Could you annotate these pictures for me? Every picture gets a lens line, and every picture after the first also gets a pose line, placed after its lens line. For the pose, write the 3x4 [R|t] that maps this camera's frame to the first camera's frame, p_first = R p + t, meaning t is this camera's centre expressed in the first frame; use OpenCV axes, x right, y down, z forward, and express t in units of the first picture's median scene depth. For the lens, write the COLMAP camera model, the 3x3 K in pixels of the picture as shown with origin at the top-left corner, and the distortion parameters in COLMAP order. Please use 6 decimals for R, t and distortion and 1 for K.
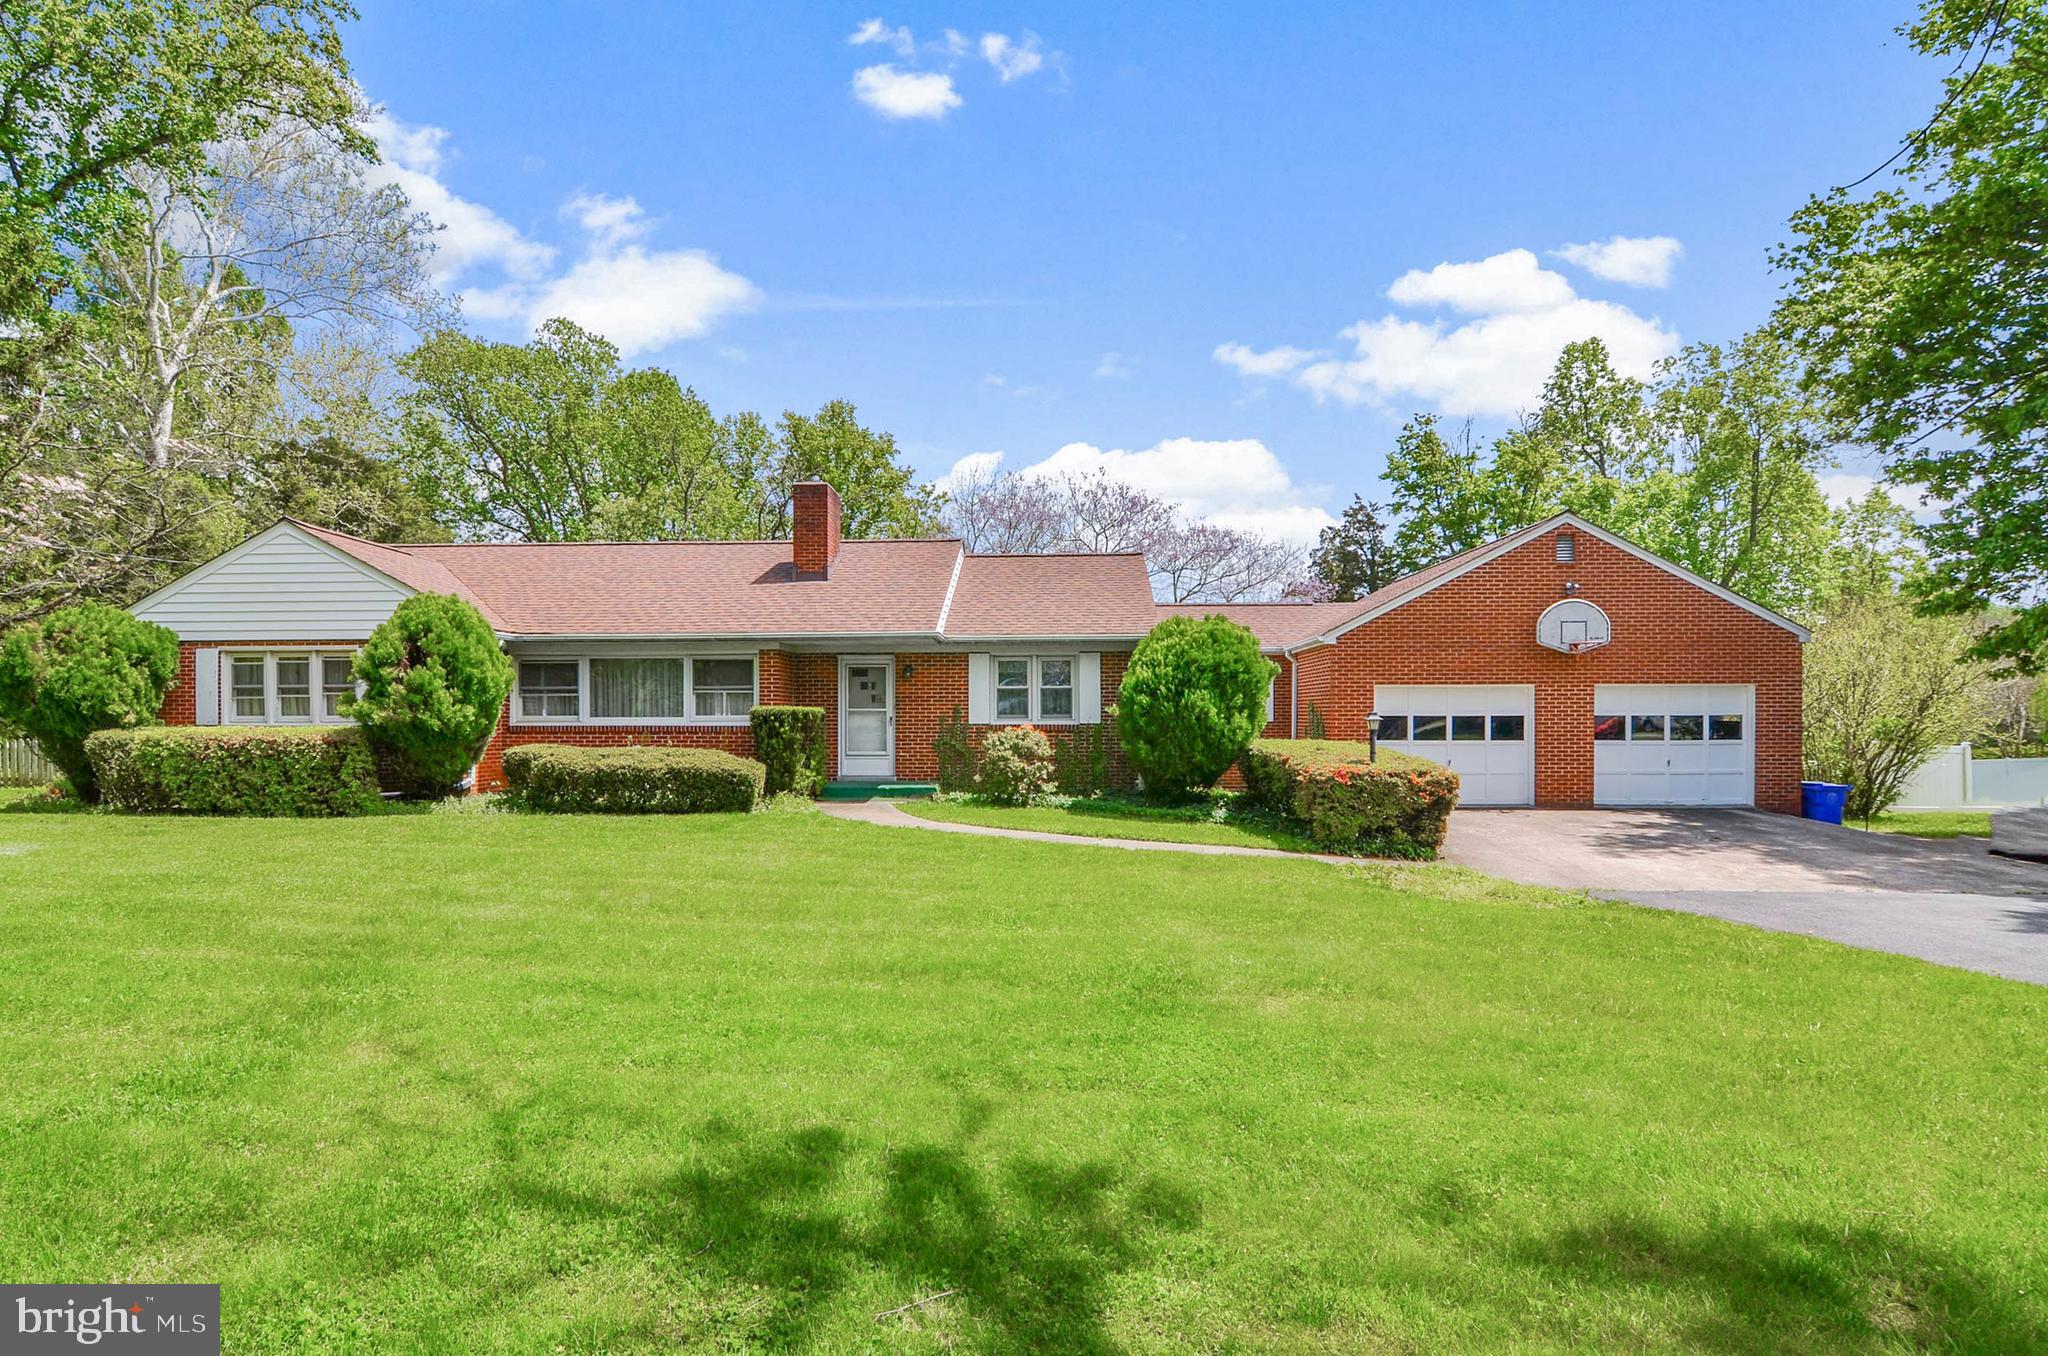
lens RADIAL K [[988.5, 0, 1027.3], [0, 988.5, 695.3], [0, 0, 1]] dist [-0.010207, -0.006272]
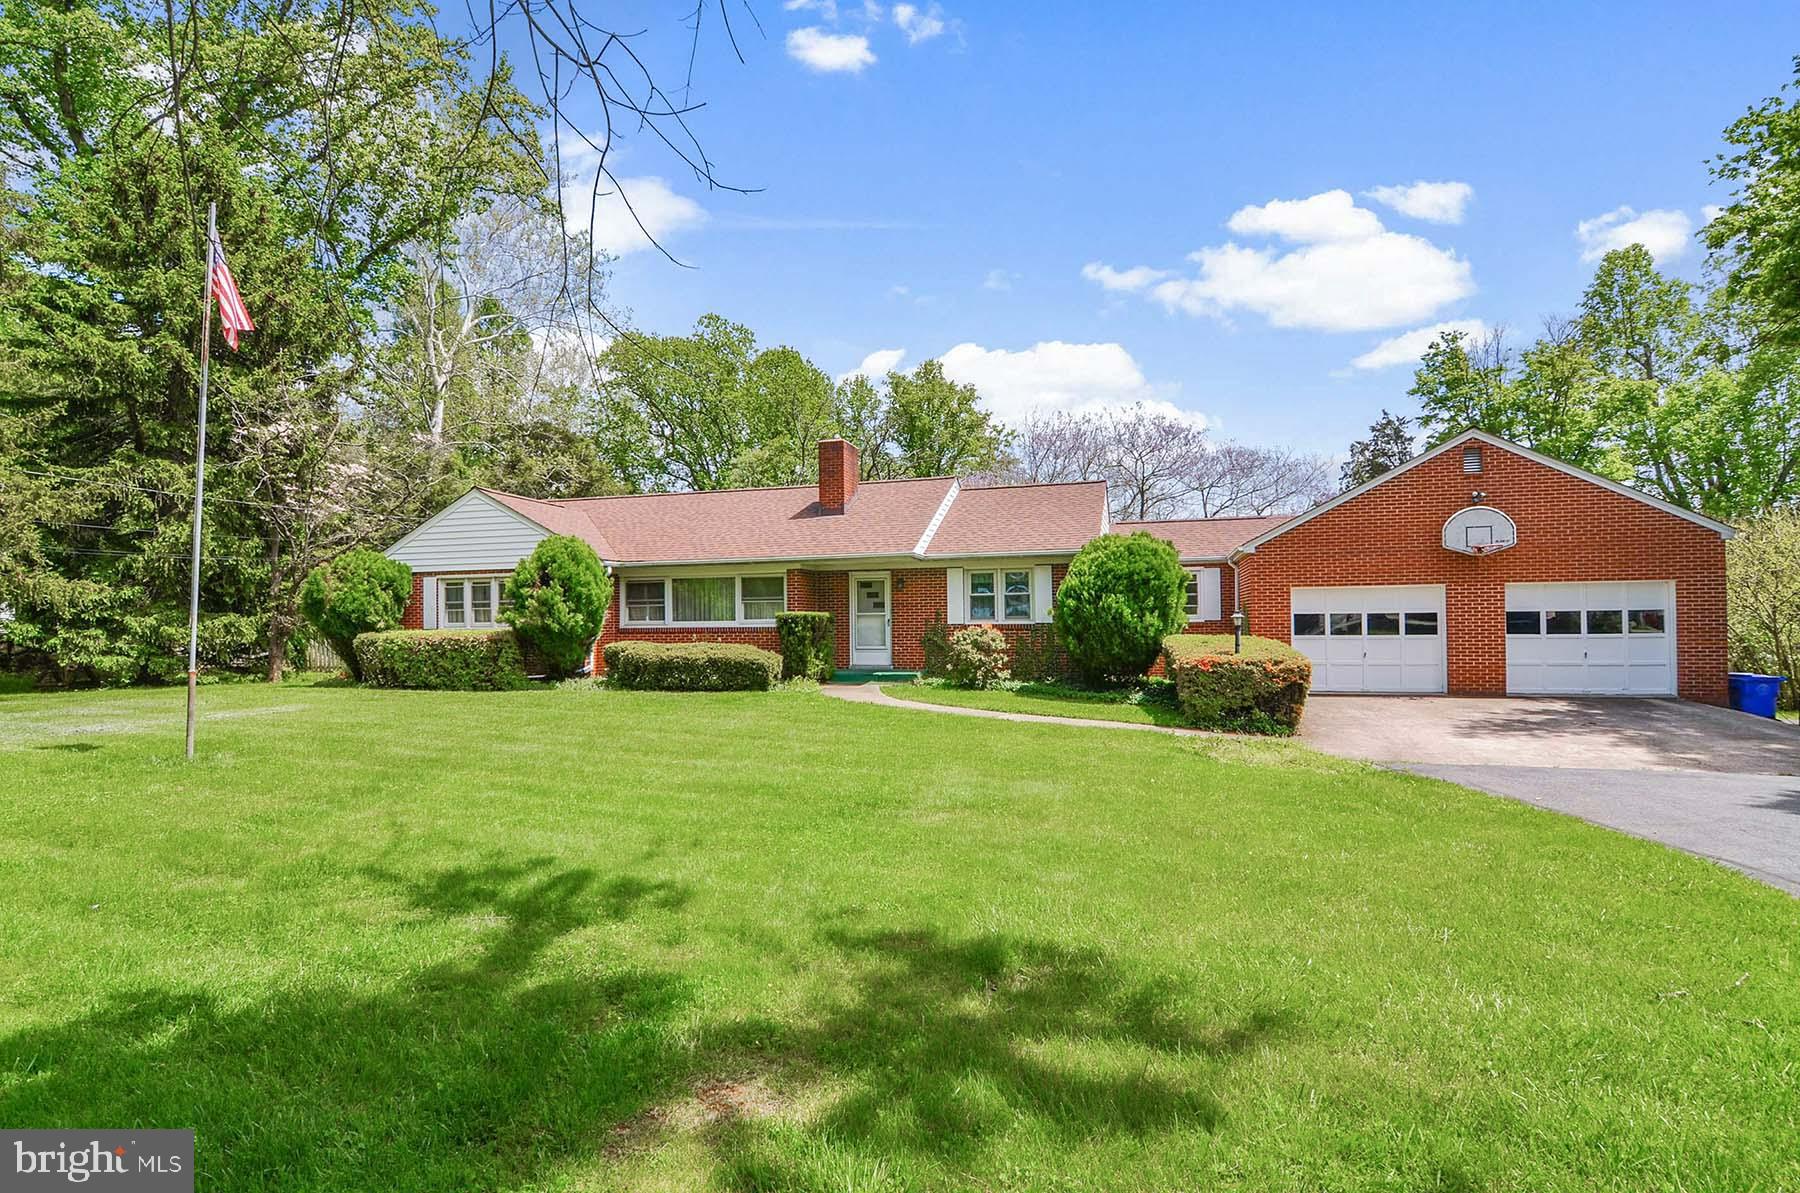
lens RADIAL K [[843.4, 0, 916.6], [0, 843.4, 591.4], [0, 0, 1]] dist [-0.009827, -0.006907]
pose [[0.972958, -0.017162, -0.230345, 0.158813], [0.014468, 0.999806, -0.013381, 0.001186], [0.230530, 0.009687, 0.973017, -0.059125]]
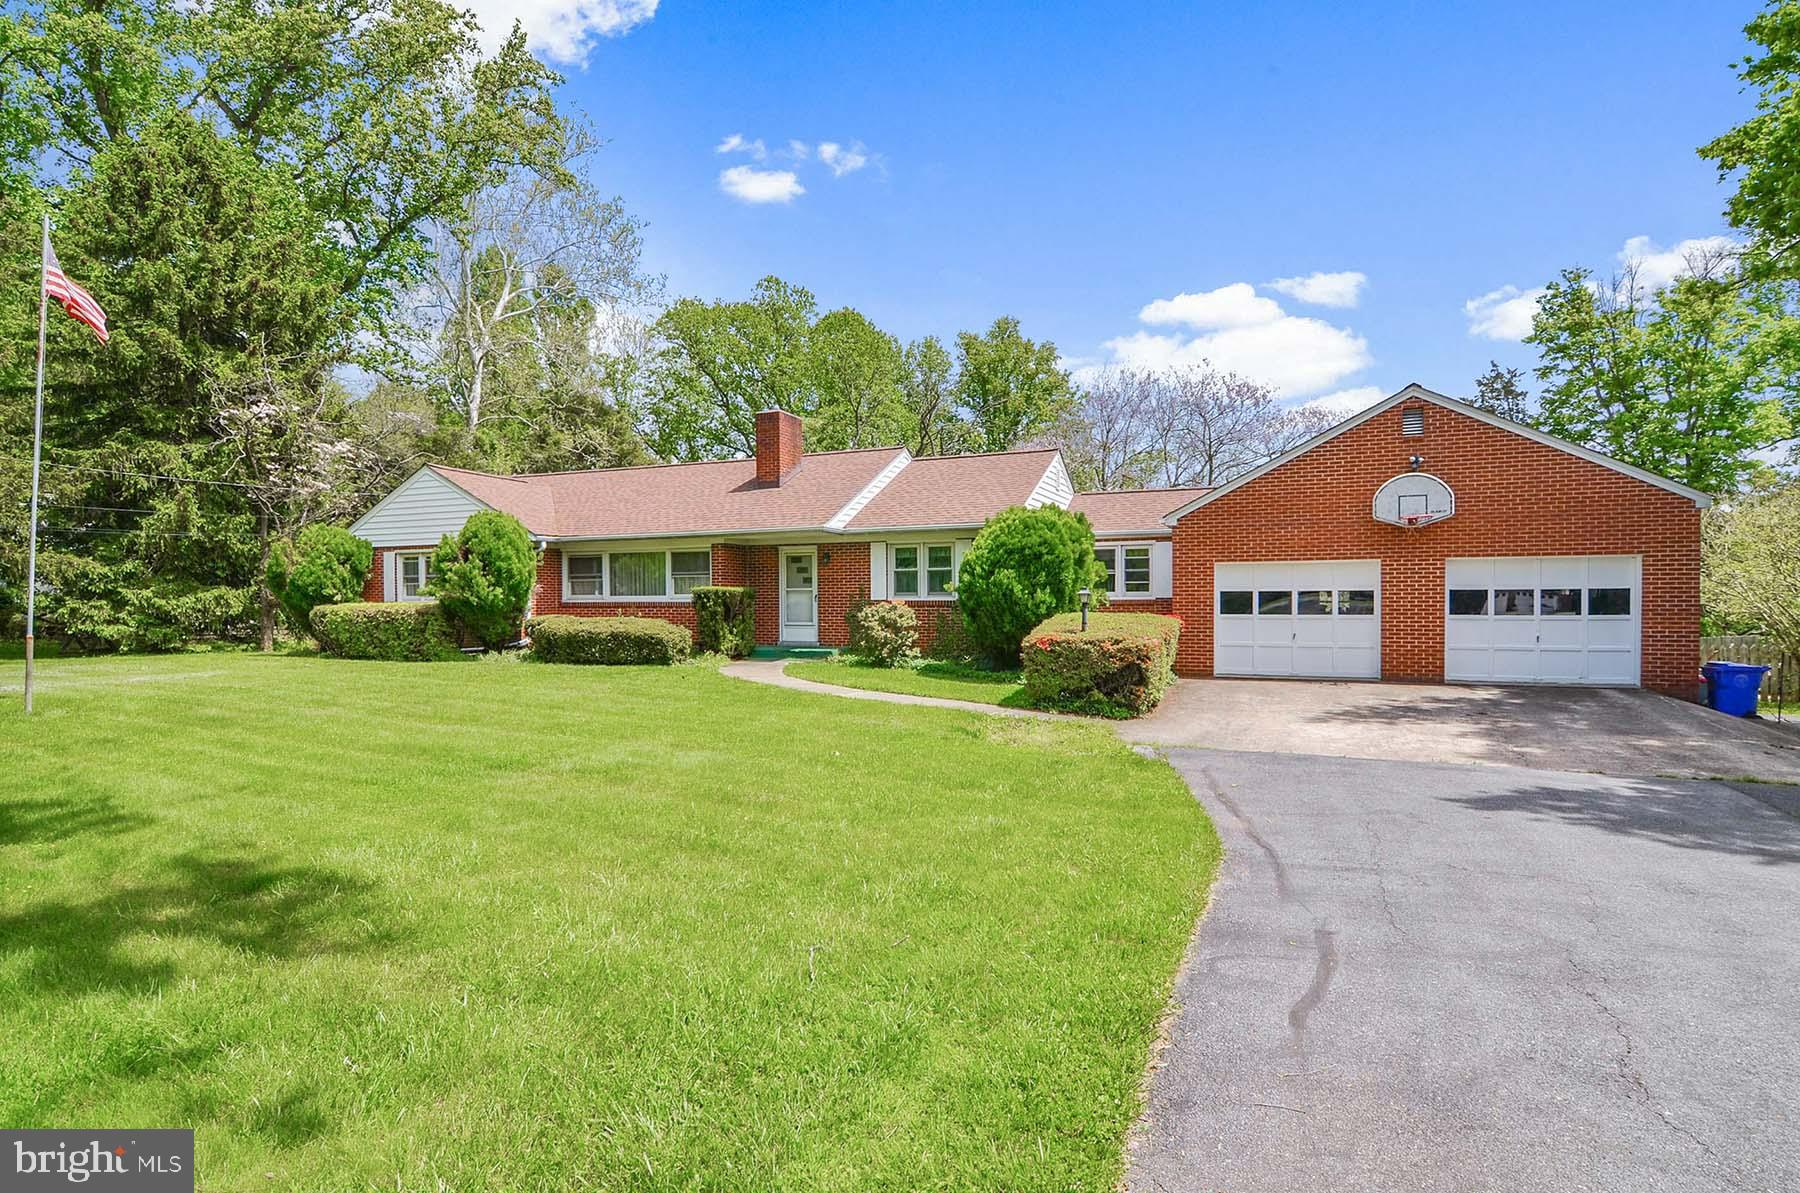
lens RADIAL K [[899.2, 0, 921.0], [0, 899.2, 592.7], [0, 0, 1]] dist [-0.016324, -0.000750]
pose [[0.939389, -0.005393, -0.342810, 0.401219], [0.011098, 0.999831, 0.014683, 0.004530], [0.342673, -0.017597, 0.939290, -0.025246]]
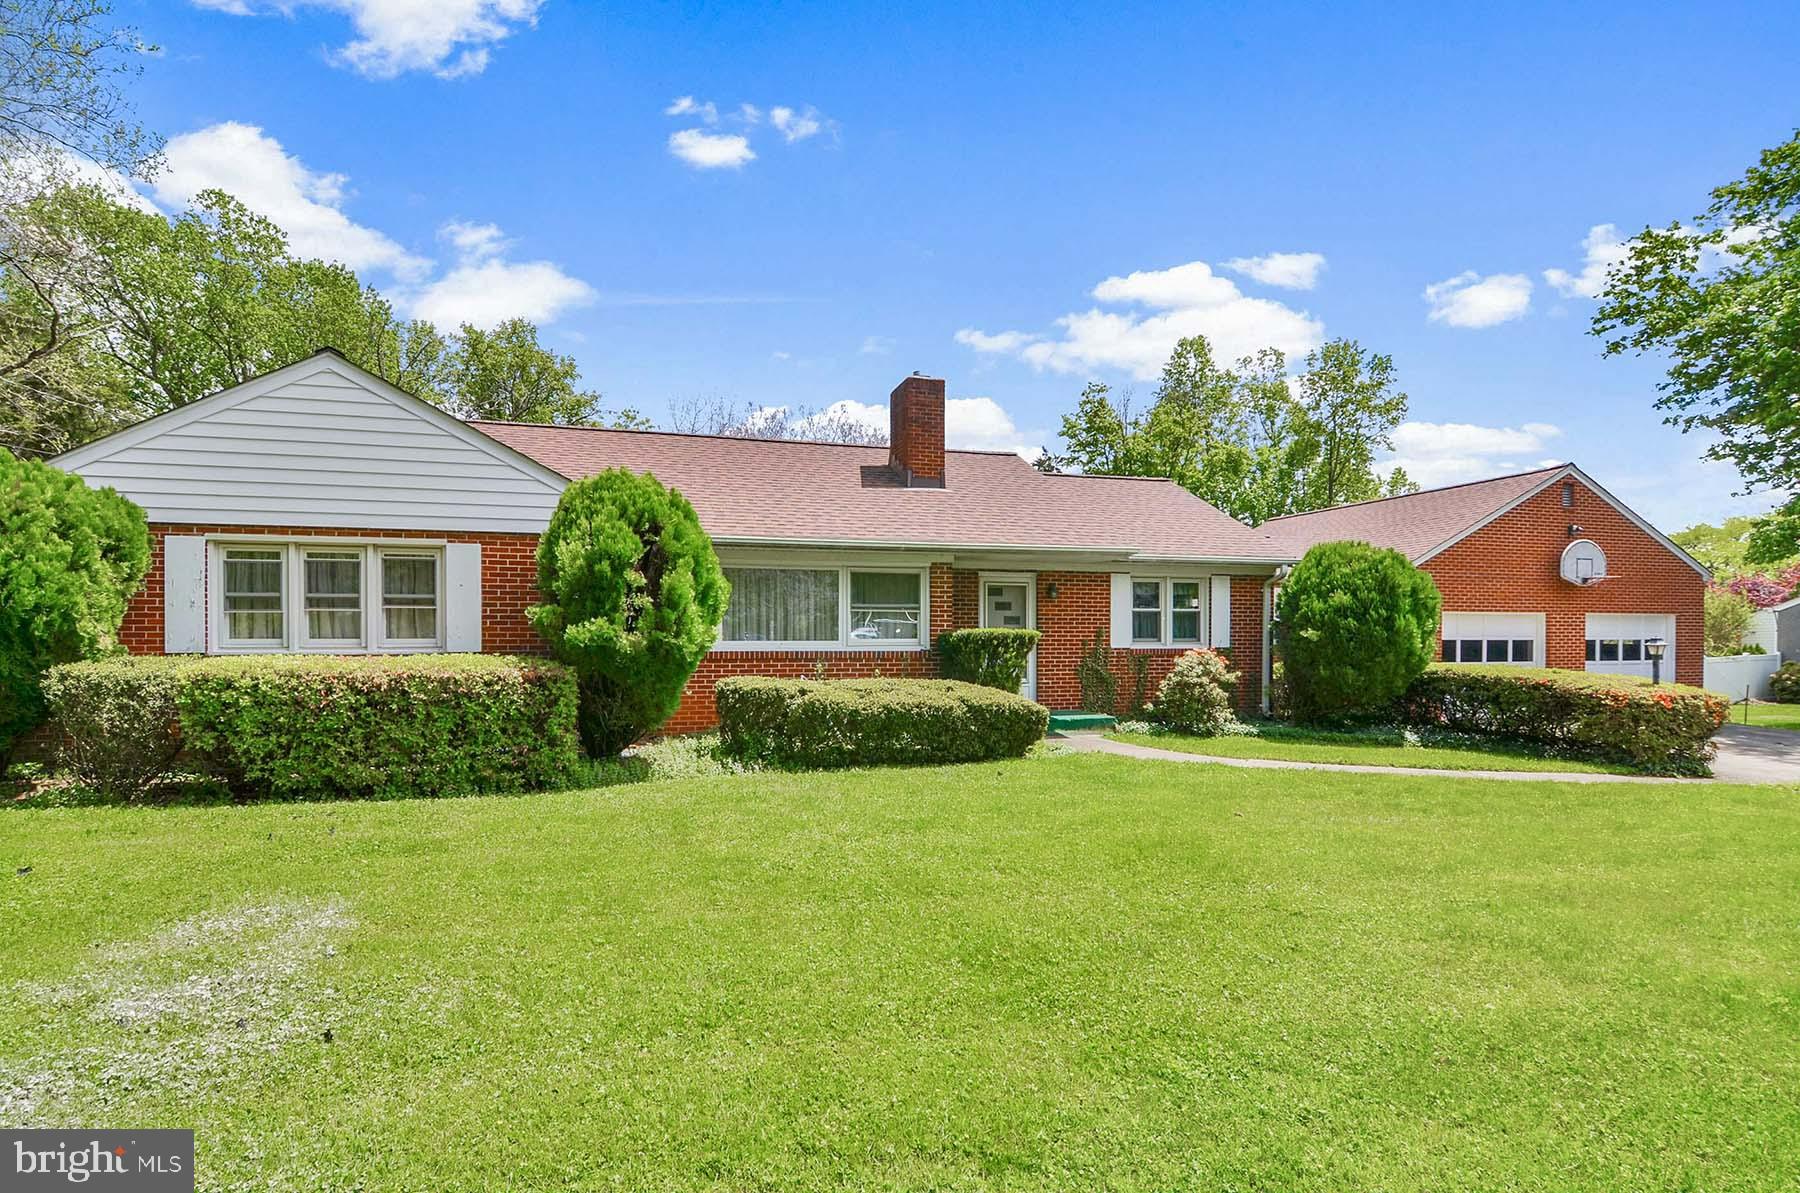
lens RADIAL K [[868.8, 0, 902.9], [0, 868.8, 611.7], [0, 0, 1]] dist [-0.010207, -0.006272]
pose [[0.949218, 0.011085, 0.314423, -0.537916], [-0.009056, 0.999928, -0.007913, 0.003076], [-0.314488, 0.004664, 0.949250, 0.289222]]
